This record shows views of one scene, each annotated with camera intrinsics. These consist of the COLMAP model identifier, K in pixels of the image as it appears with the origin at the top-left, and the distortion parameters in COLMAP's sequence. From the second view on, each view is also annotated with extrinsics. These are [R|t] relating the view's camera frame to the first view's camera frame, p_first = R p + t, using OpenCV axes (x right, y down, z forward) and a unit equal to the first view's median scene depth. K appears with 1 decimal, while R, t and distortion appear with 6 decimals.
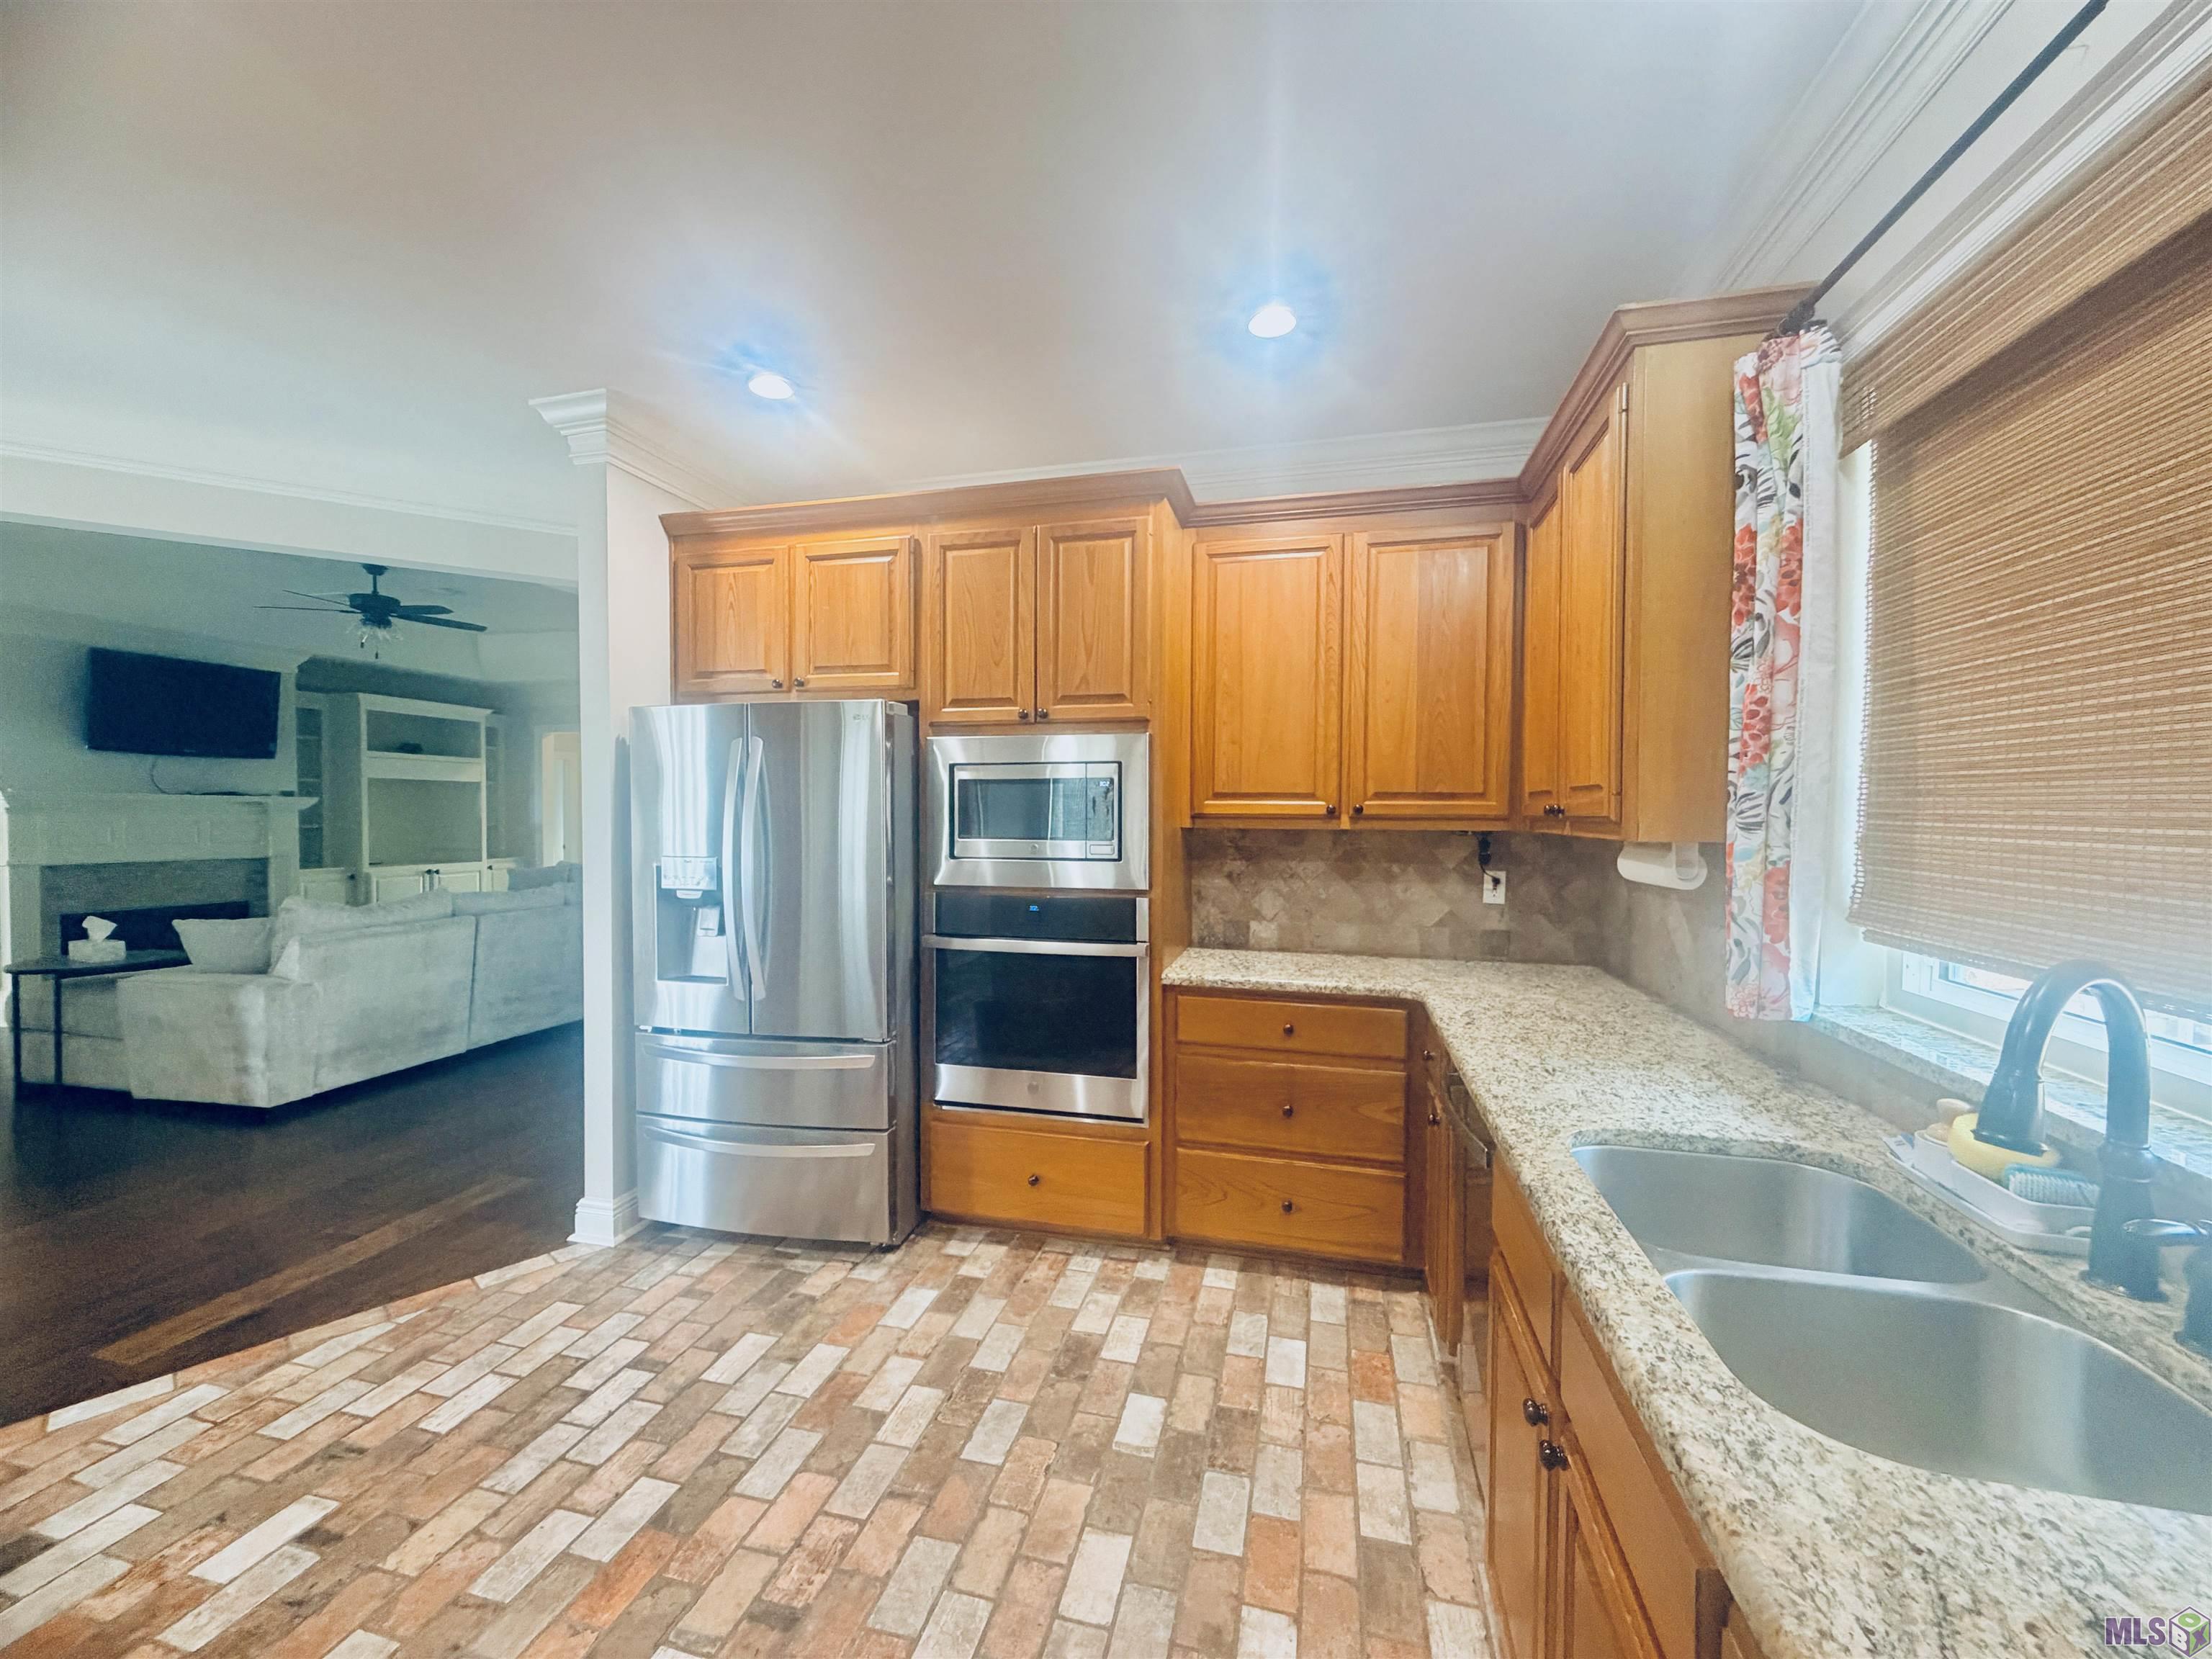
lens RADIAL K [[879.5, 0, 1106.0], [0, 879.5, 829.5], [0, 0, 1]] dist [0.000201, 0.000387]
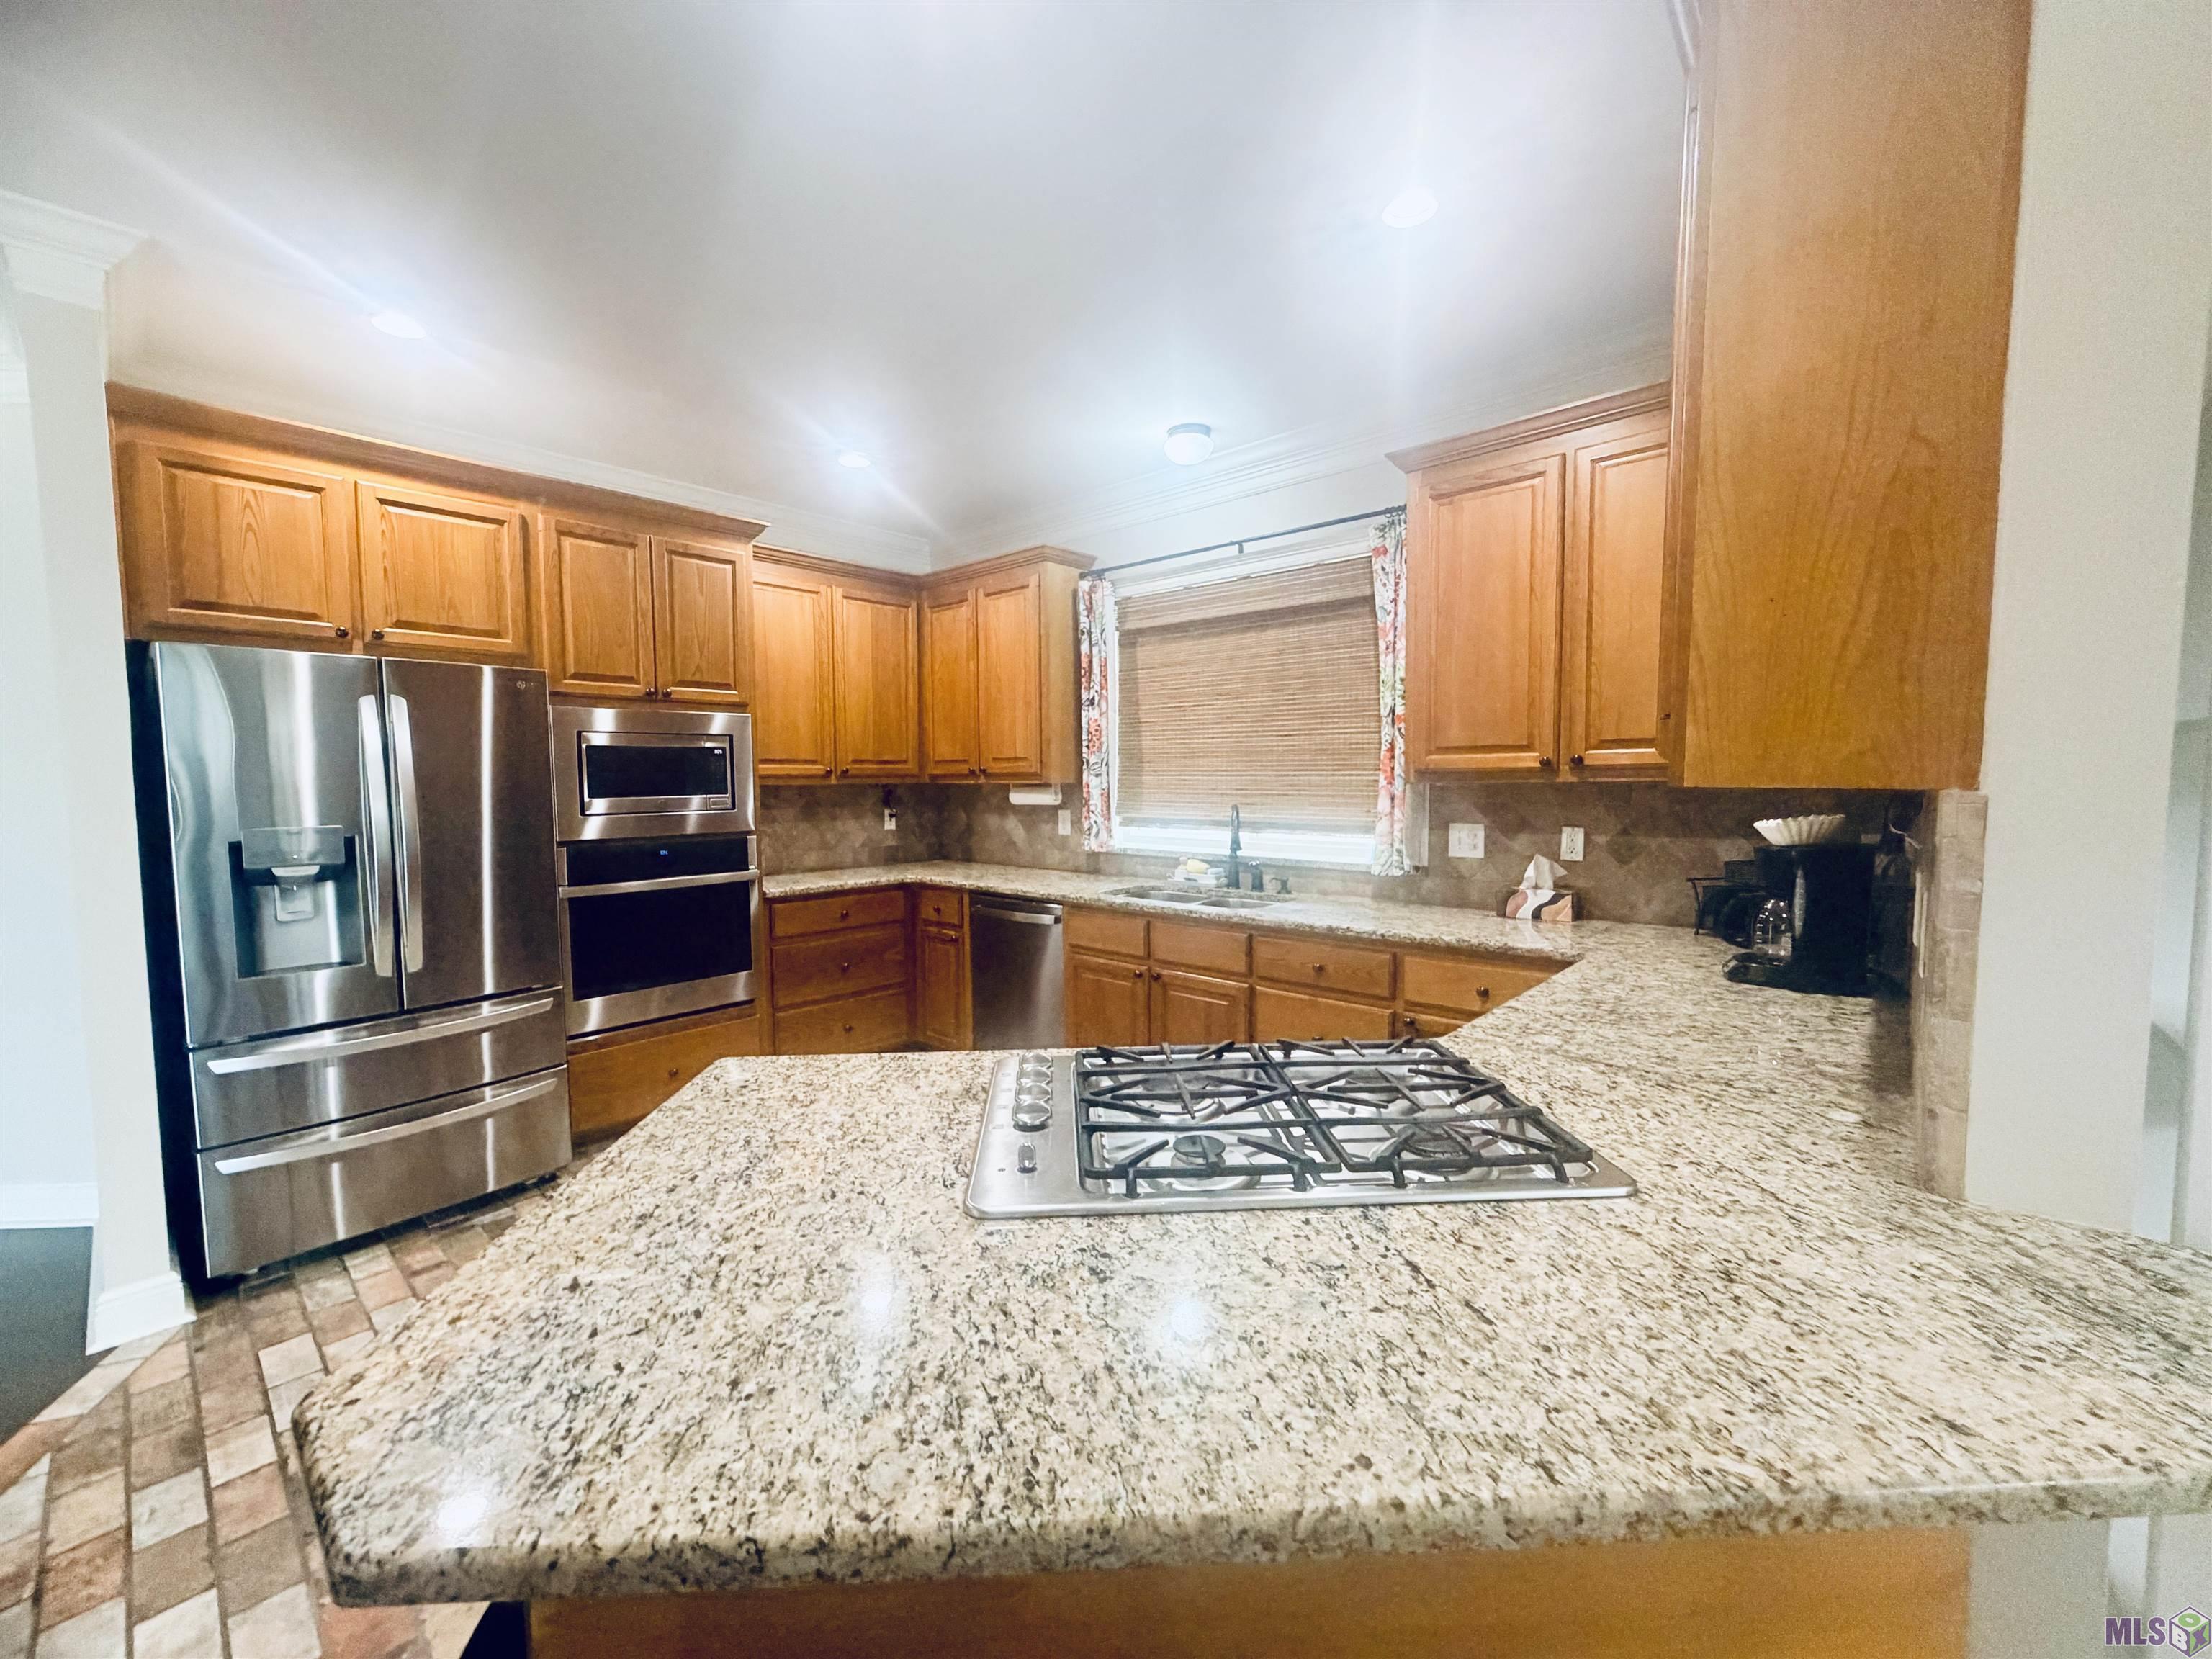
lens RADIAL K [[879.5, 0, 1106.0], [0, 879.5, 829.5], [0, 0, 1]] dist [0.000201, 0.000387]
pose [[0.466126, -0.062195, 0.882529, -1.103402], [0.027181, 0.998062, 0.055981, 0.006477], [-0.884301, -0.002106, 0.466913, -0.141389]]
